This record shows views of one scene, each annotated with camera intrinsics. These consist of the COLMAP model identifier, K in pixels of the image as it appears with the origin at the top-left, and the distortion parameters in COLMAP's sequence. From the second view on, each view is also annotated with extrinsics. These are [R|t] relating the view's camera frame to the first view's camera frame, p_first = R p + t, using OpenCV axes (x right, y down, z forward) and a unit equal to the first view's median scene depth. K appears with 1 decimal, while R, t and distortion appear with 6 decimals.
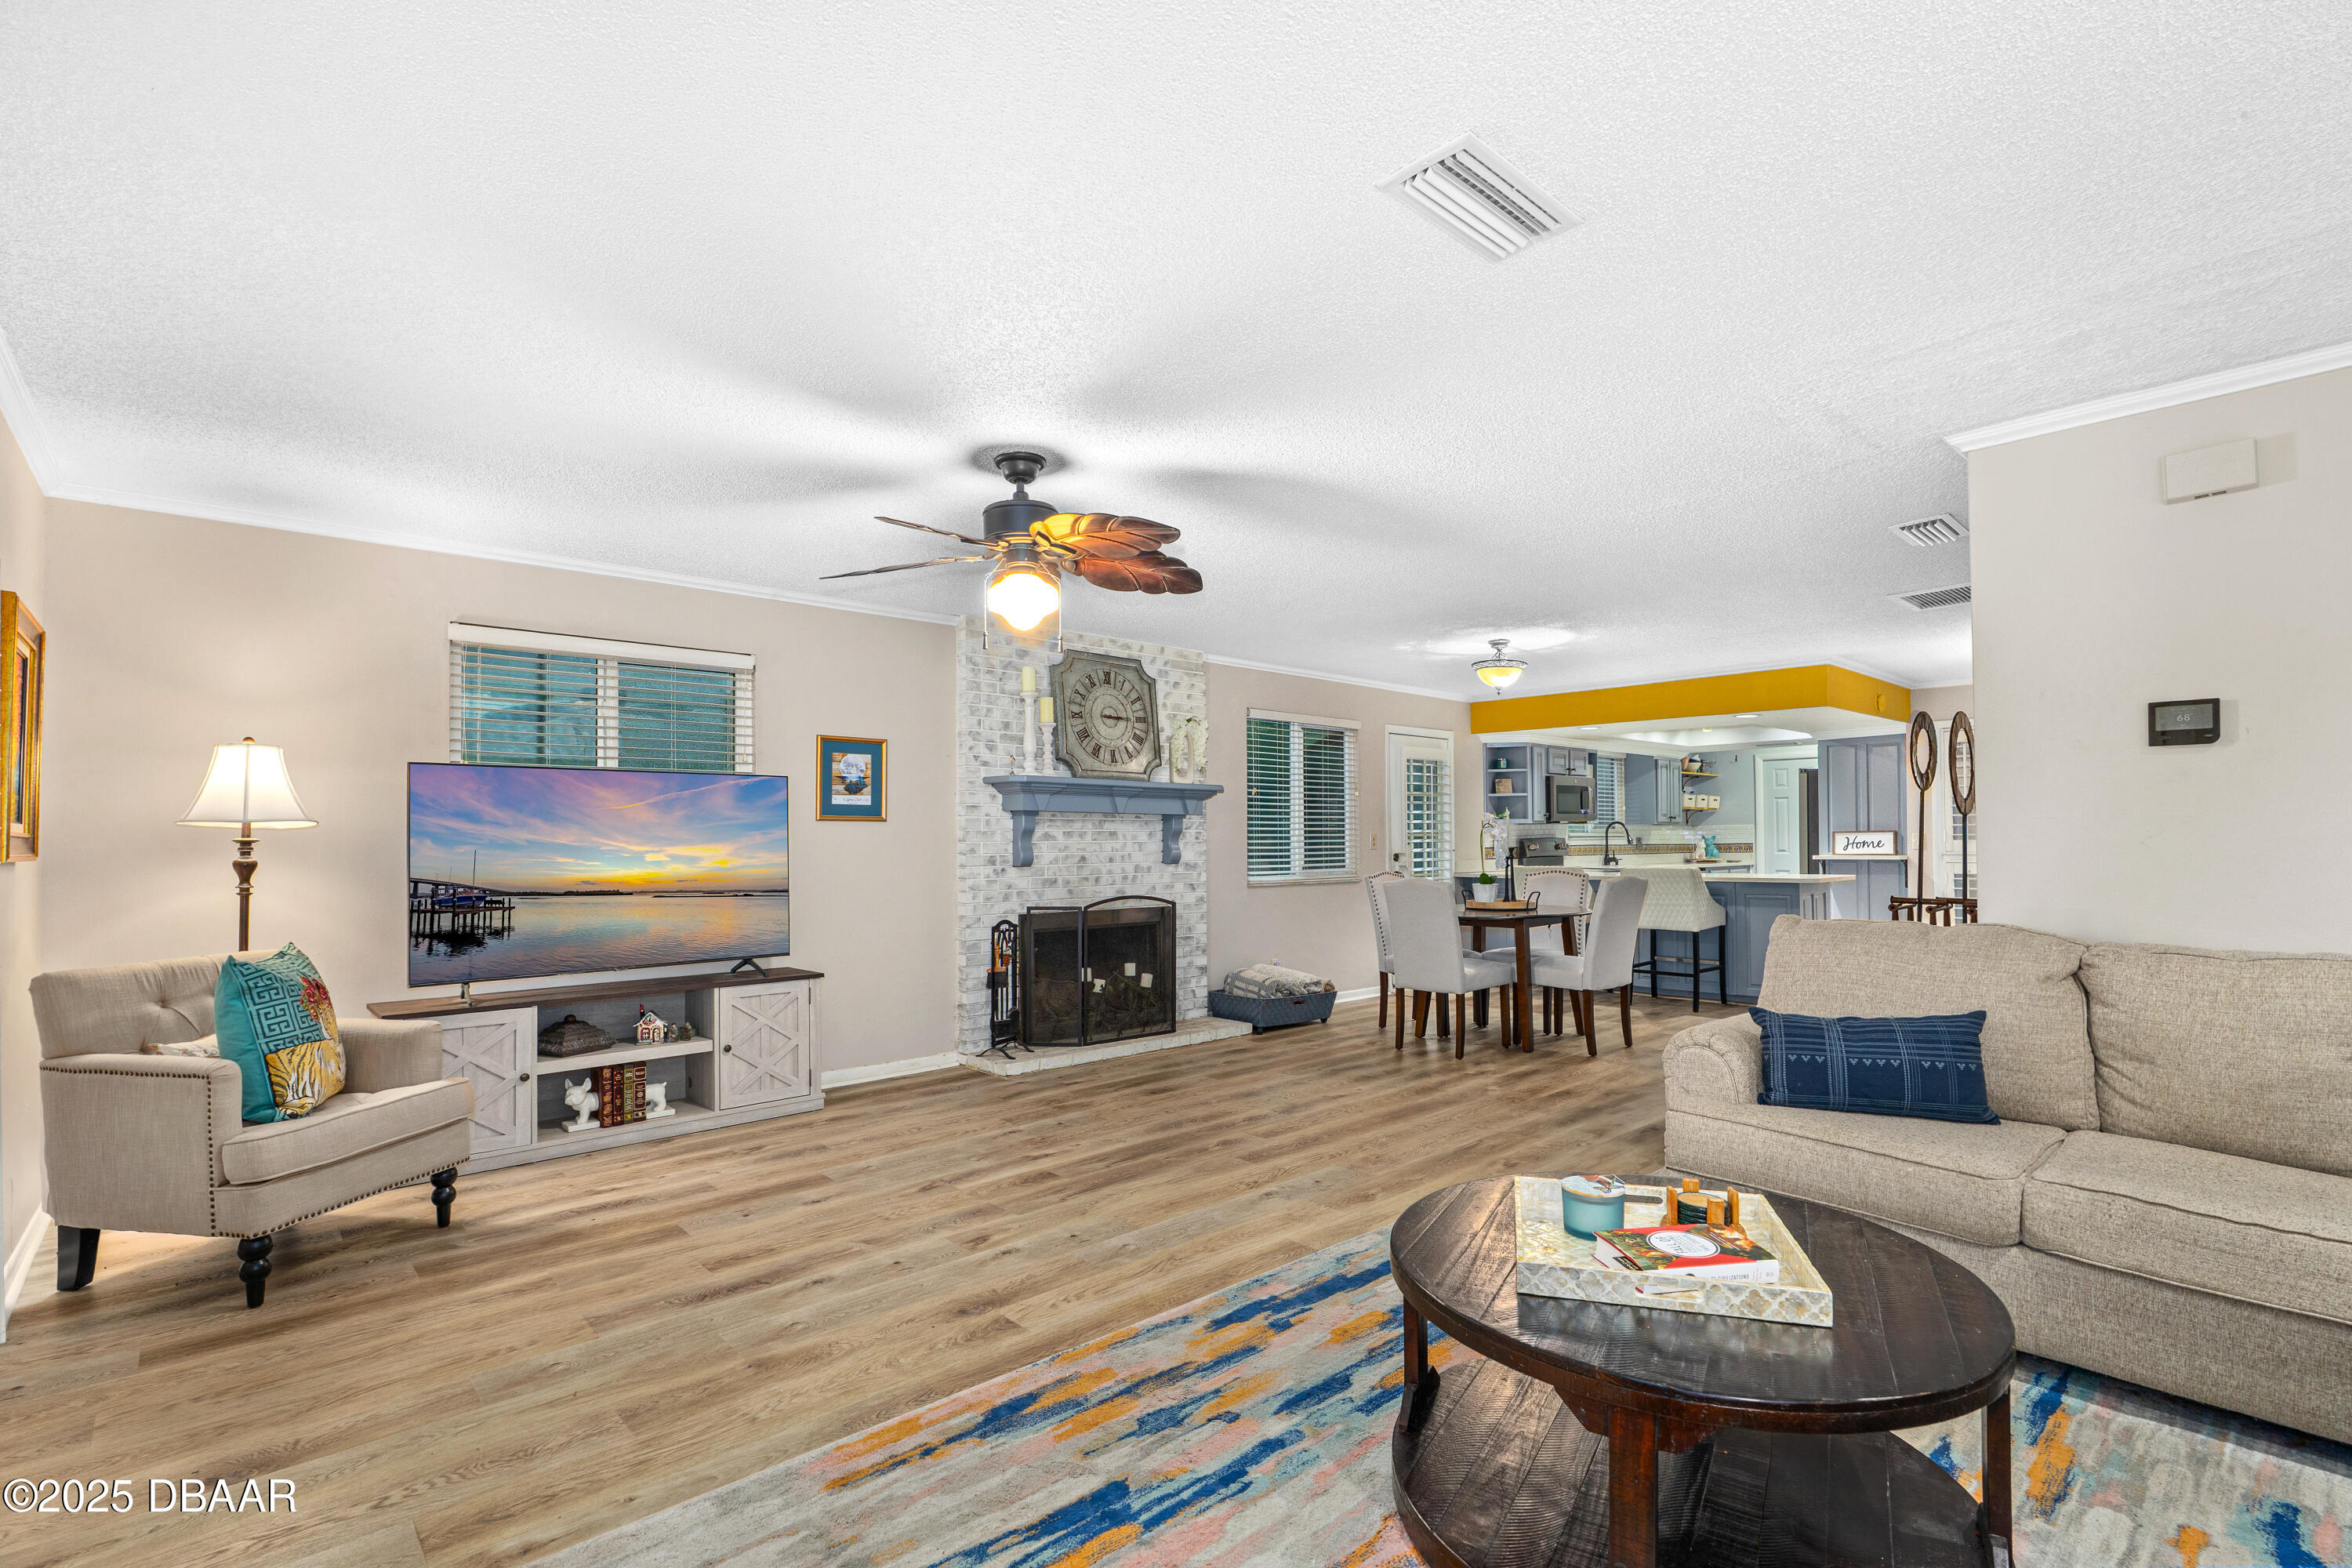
lens RADIAL K [[1085.9, 0, 1177.7], [0, 1085.9, 821.7], [0, 0, 1]] dist [-0.005824, 0.000026]
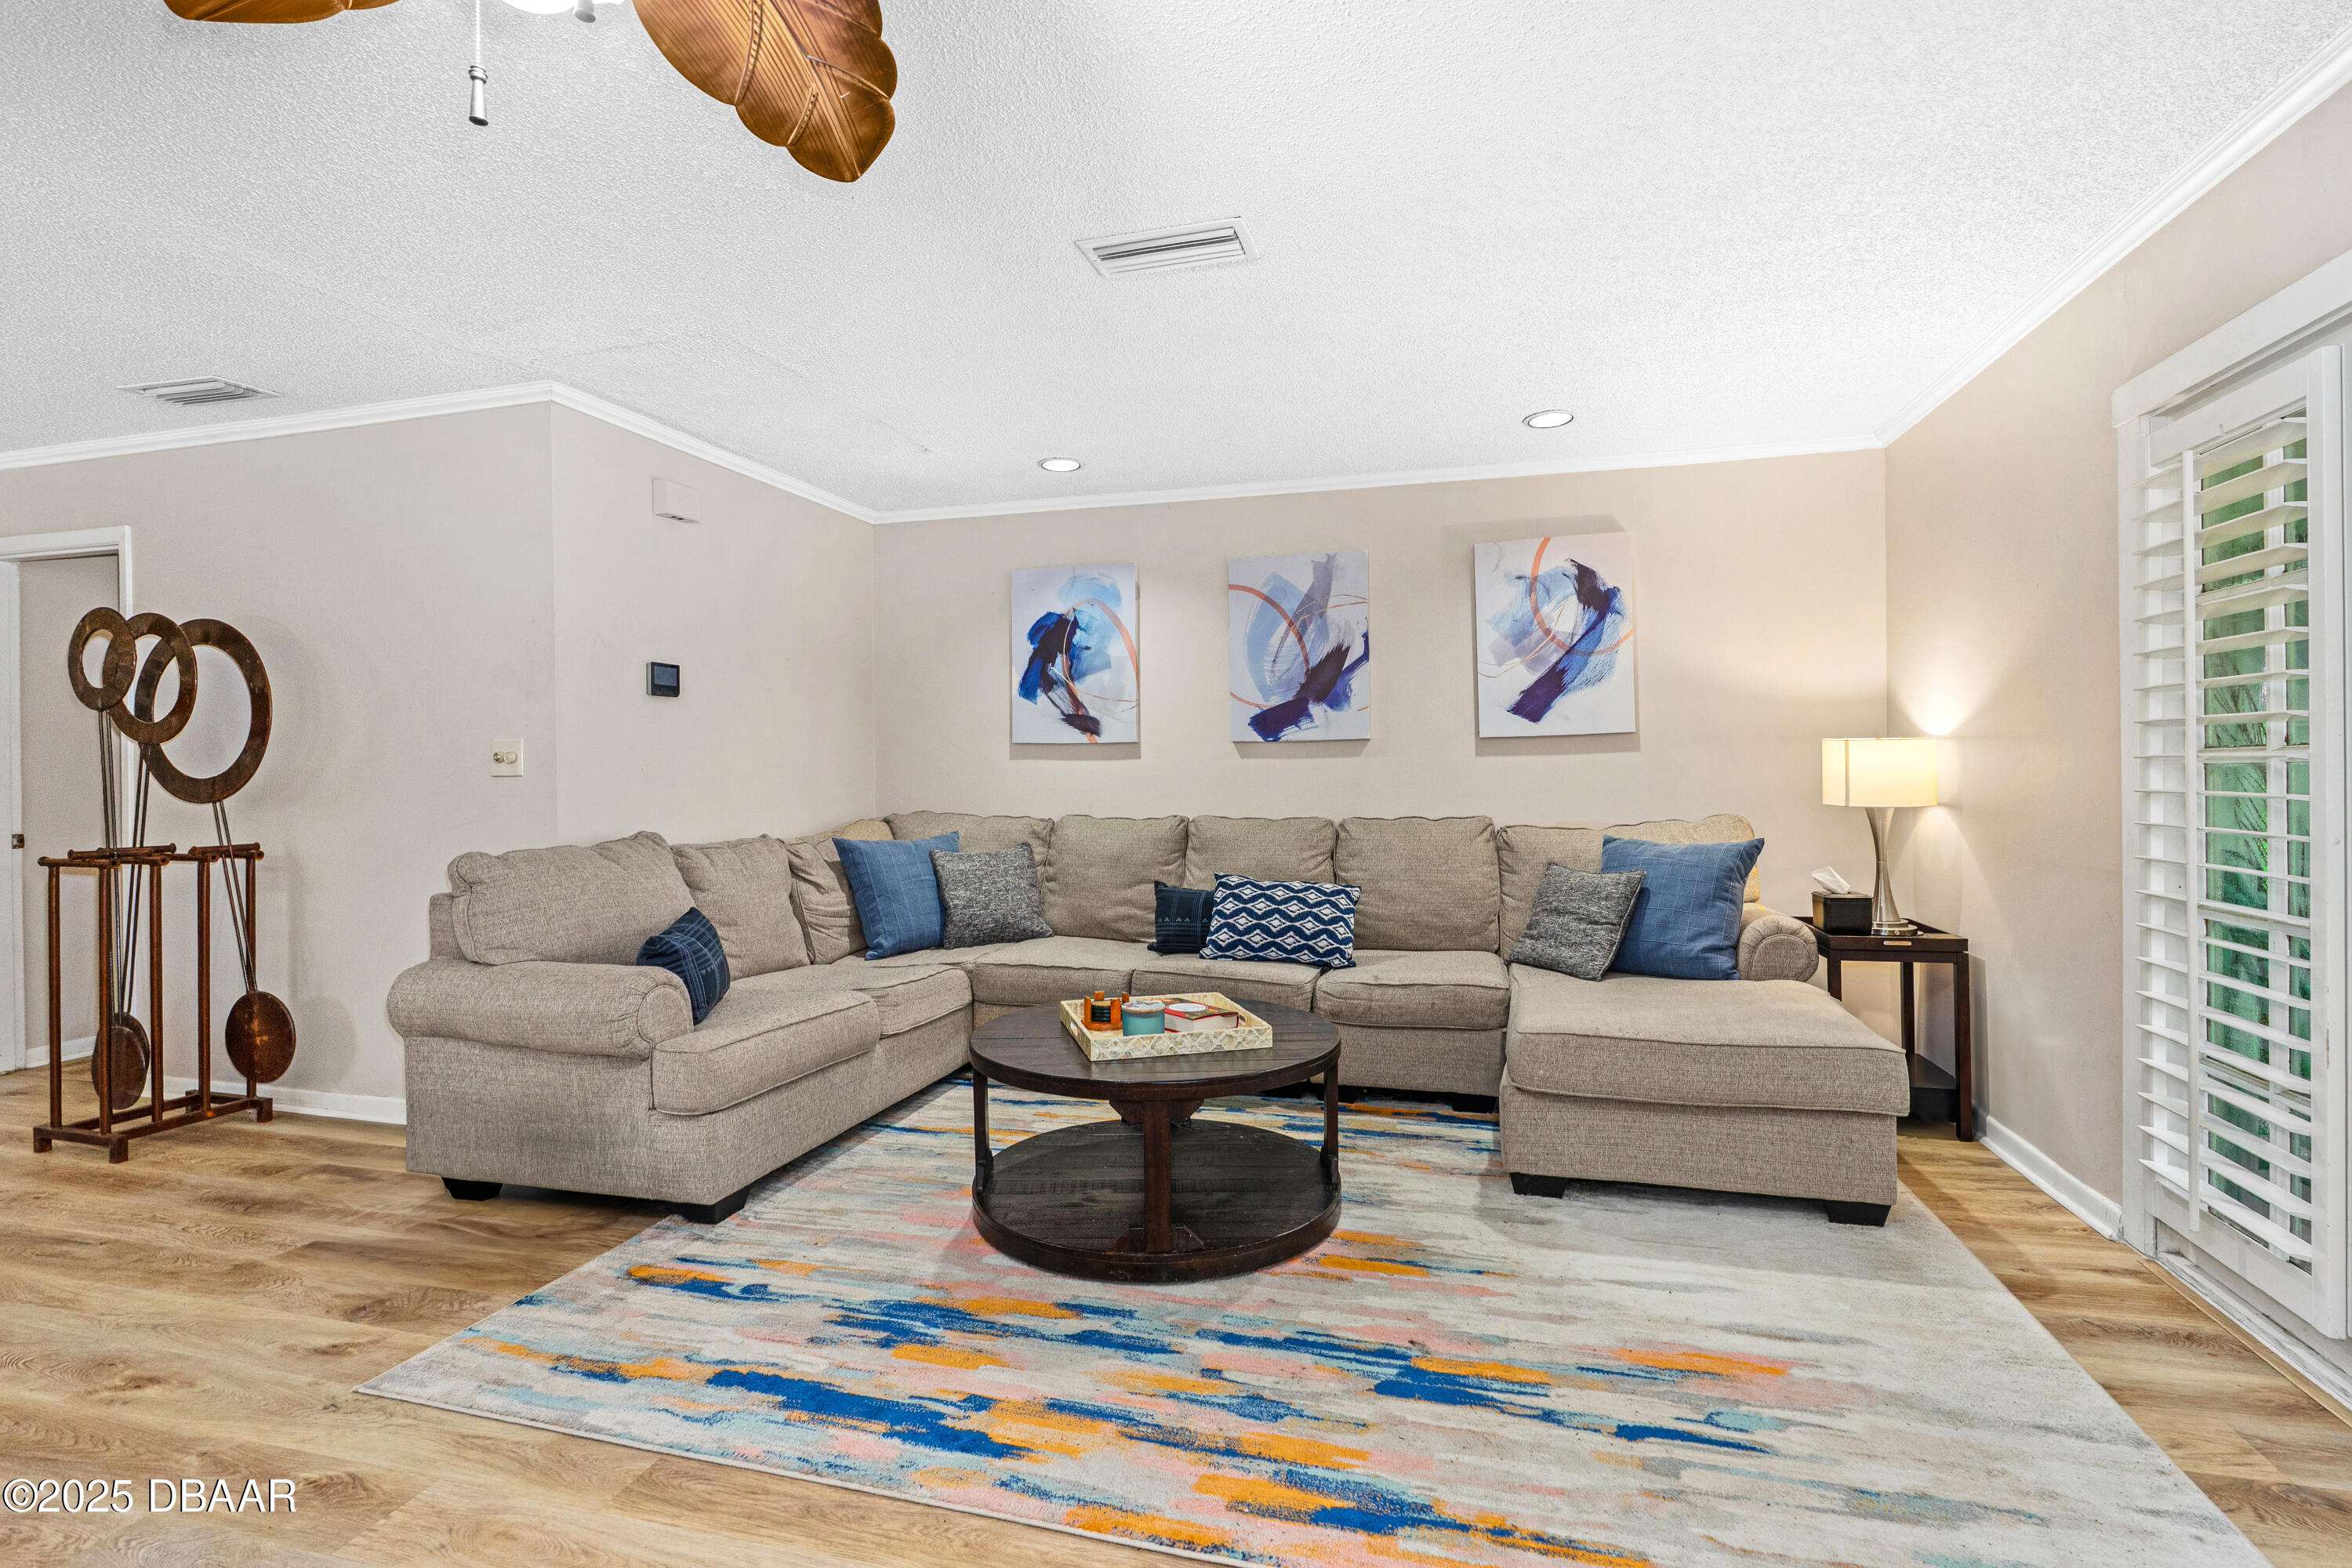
lens RADIAL K [[1085.9, 0, 1180.6], [0, 1085.9, 793.8], [0, 0, 1]] dist [-0.005824, 0.000026]
pose [[-0.531045, -0.006544, 0.847318, -0.270709], [0.001899, 0.999958, 0.008913, 0.018966], [-0.847341, 0.006342, -0.531011, 0.571627]]
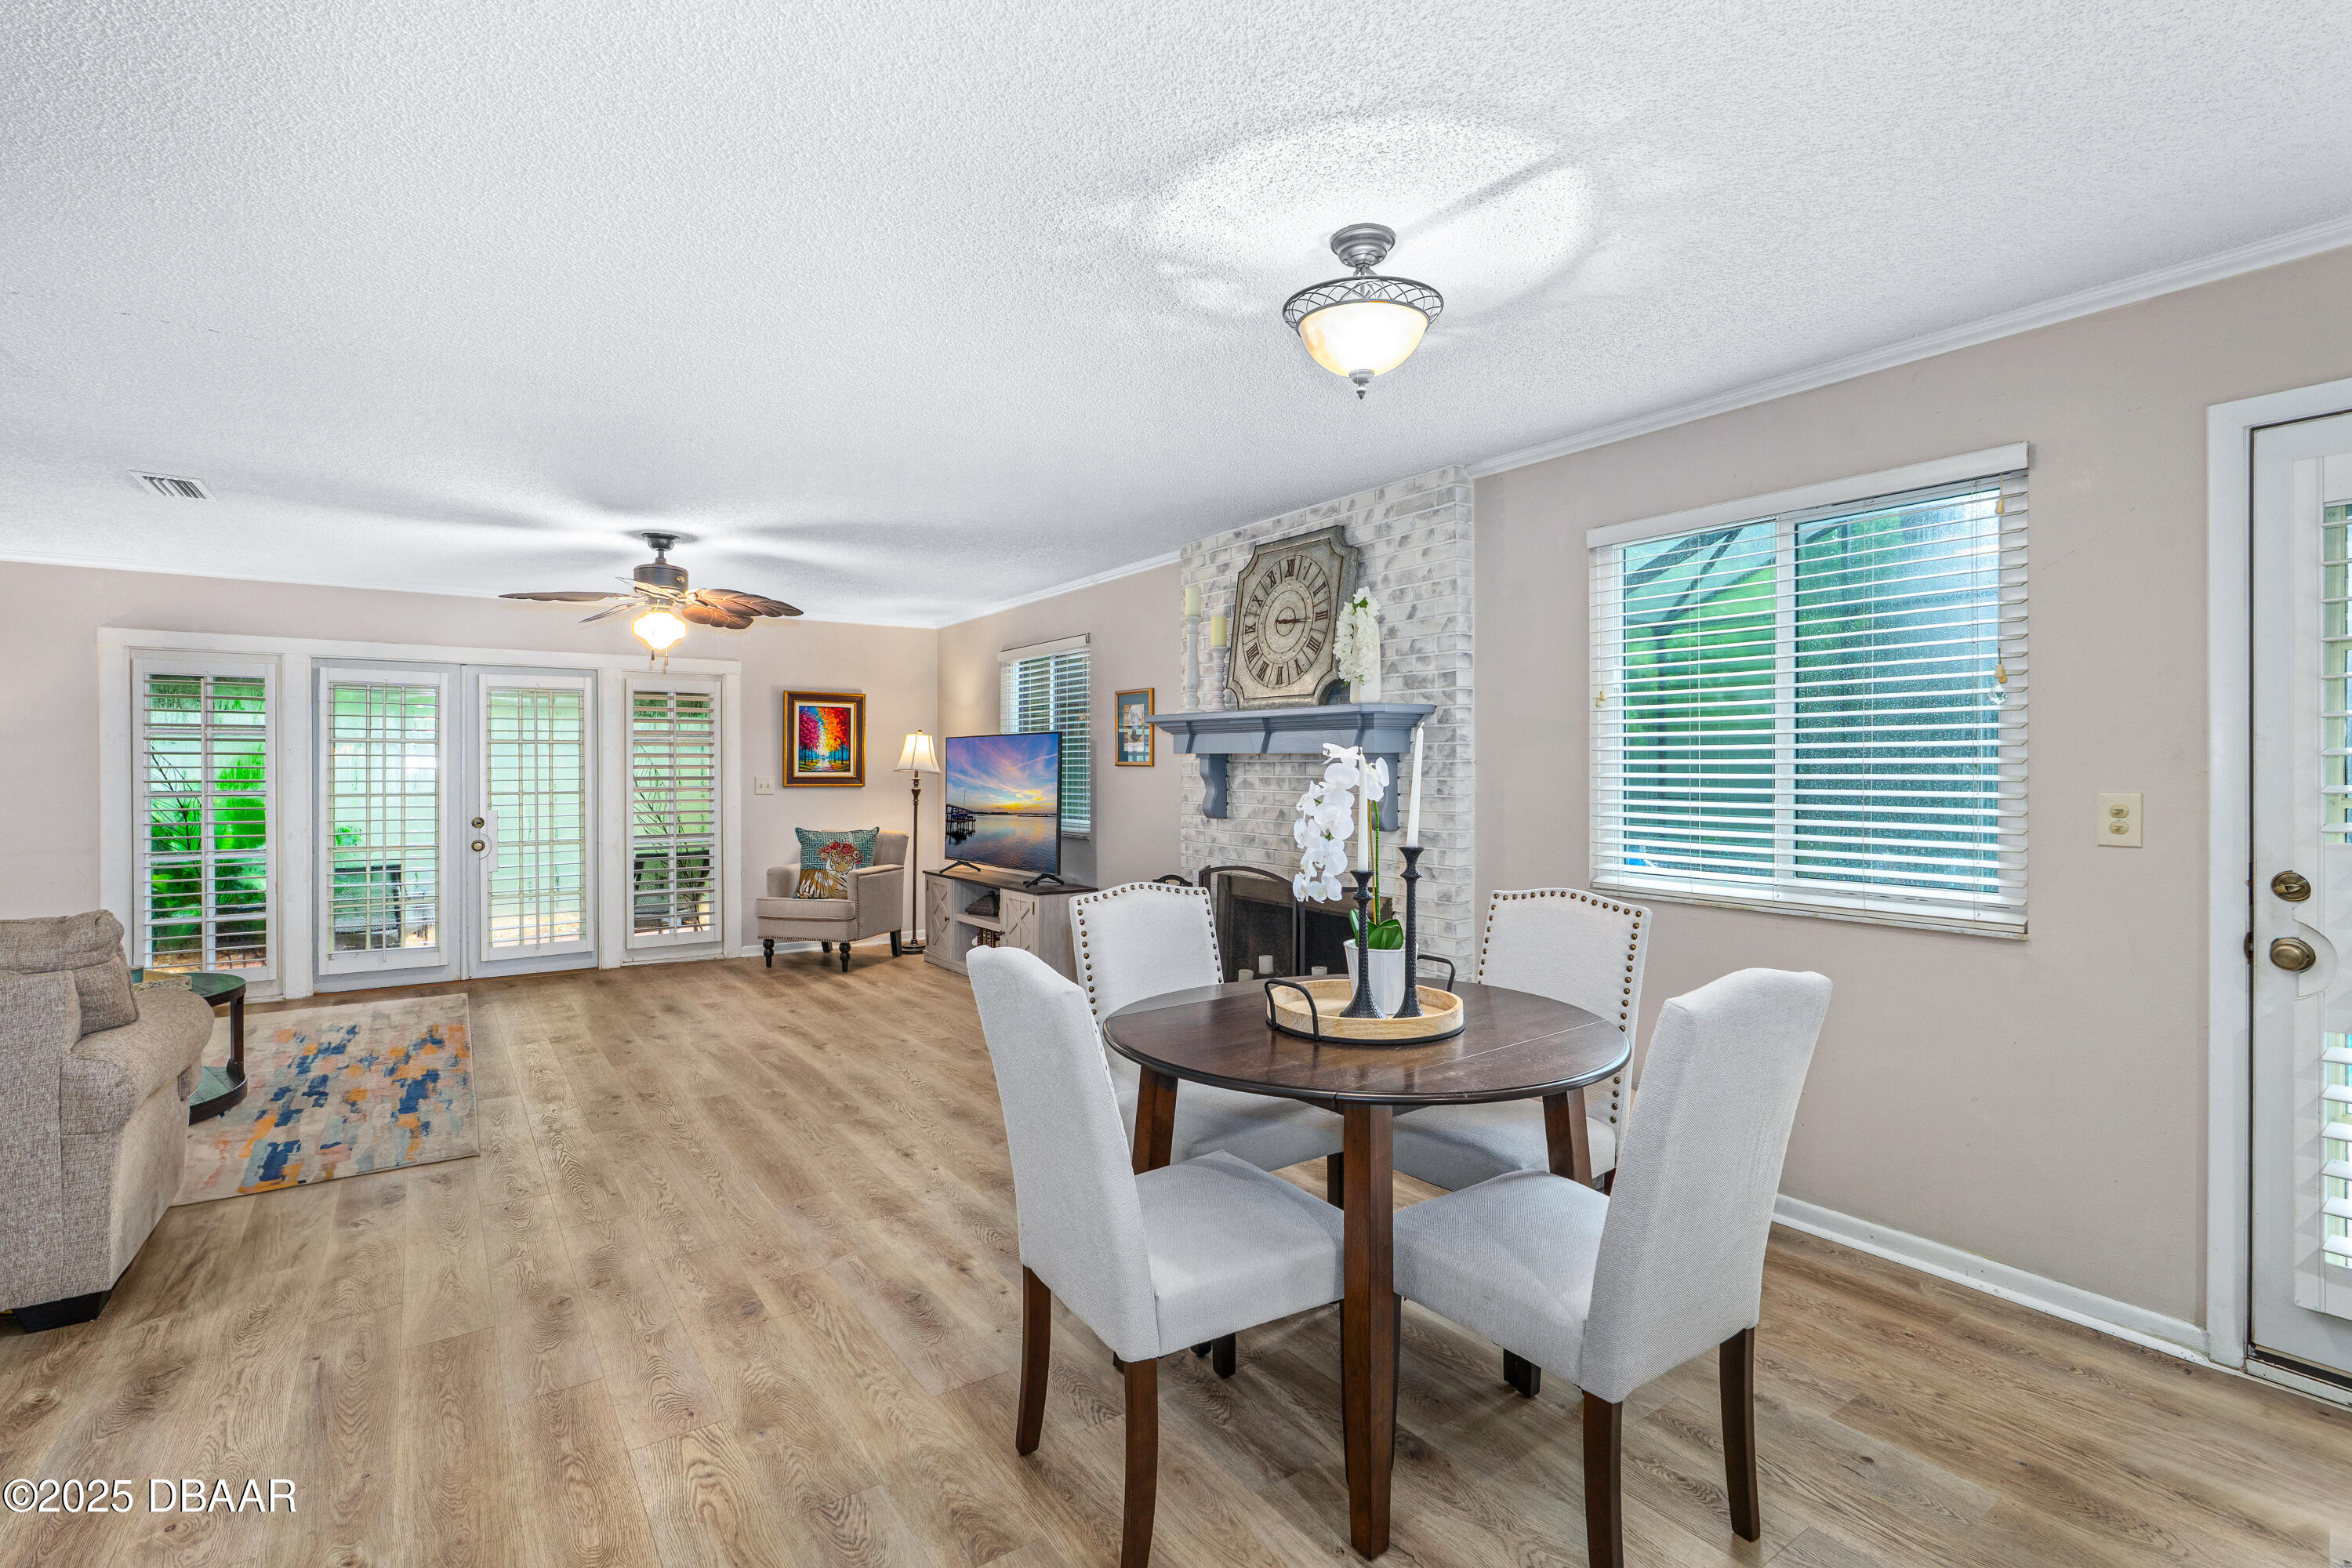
lens RADIAL K [[1085.9, 0, 1190.0], [0, 1085.9, 767.9], [0, 0, 1]] dist [-0.005824, 0.000026]
pose [[-0.127469, 0.007630, -0.991813, 0.716998], [0.018130, 0.999821, 0.005362, -0.003362], [0.991677, -0.017298, -0.127585, 1.096791]]
